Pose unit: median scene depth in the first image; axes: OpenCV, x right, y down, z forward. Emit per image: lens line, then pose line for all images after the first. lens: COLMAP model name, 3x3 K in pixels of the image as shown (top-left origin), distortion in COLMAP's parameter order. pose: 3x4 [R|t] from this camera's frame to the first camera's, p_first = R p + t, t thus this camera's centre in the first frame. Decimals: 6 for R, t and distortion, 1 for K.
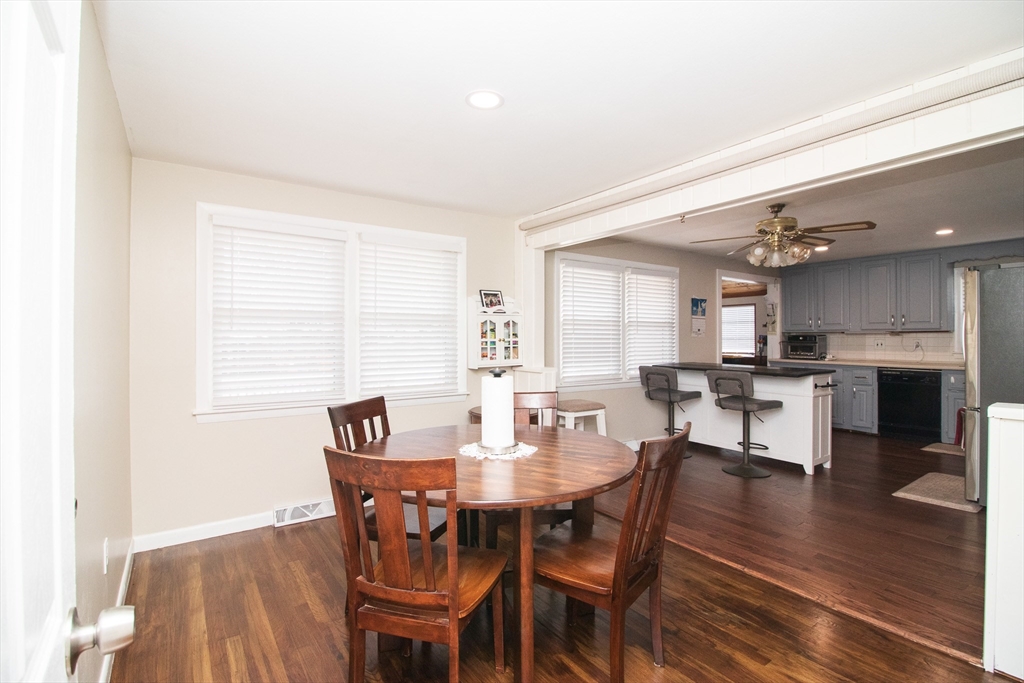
lens RADIAL K [[469.5, 0, 512.0], [0, 469.5, 341.5], [0, 0, 1]] dist [0.000572, -0.015747]
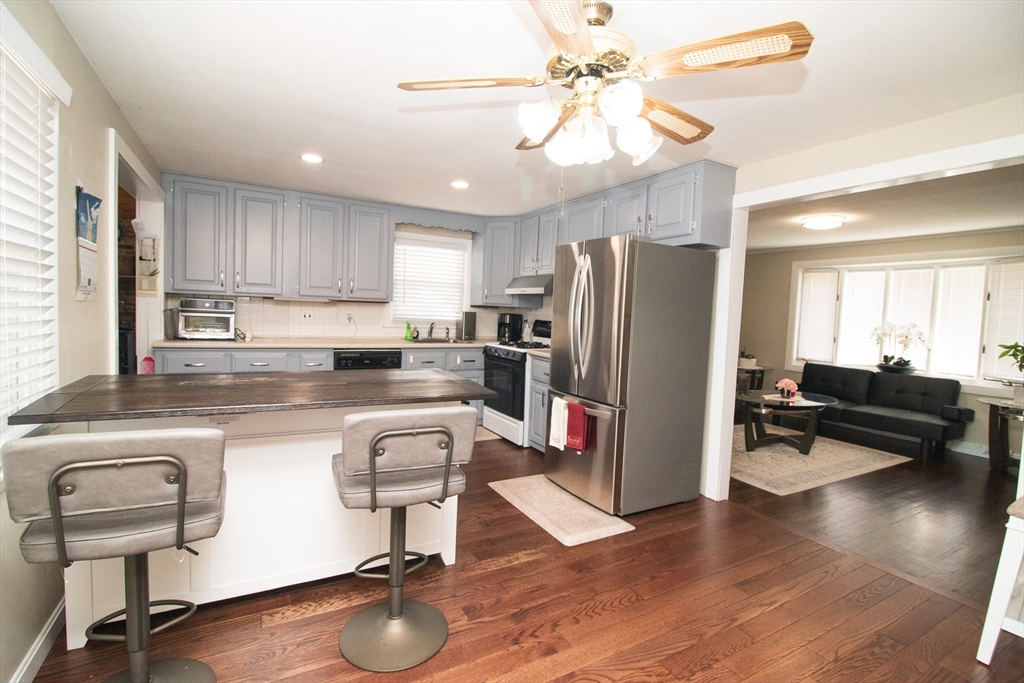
lens RADIAL K [[469.5, 0, 512.0], [0, 469.5, 341.5], [0, 0, 1]] dist [0.000572, -0.015747]
pose [[0.101164, -0.059789, 0.993072, 0.076891], [-0.030034, 0.997554, 0.063119, -0.010653], [-0.994416, -0.036211, 0.099121, 0.632786]]
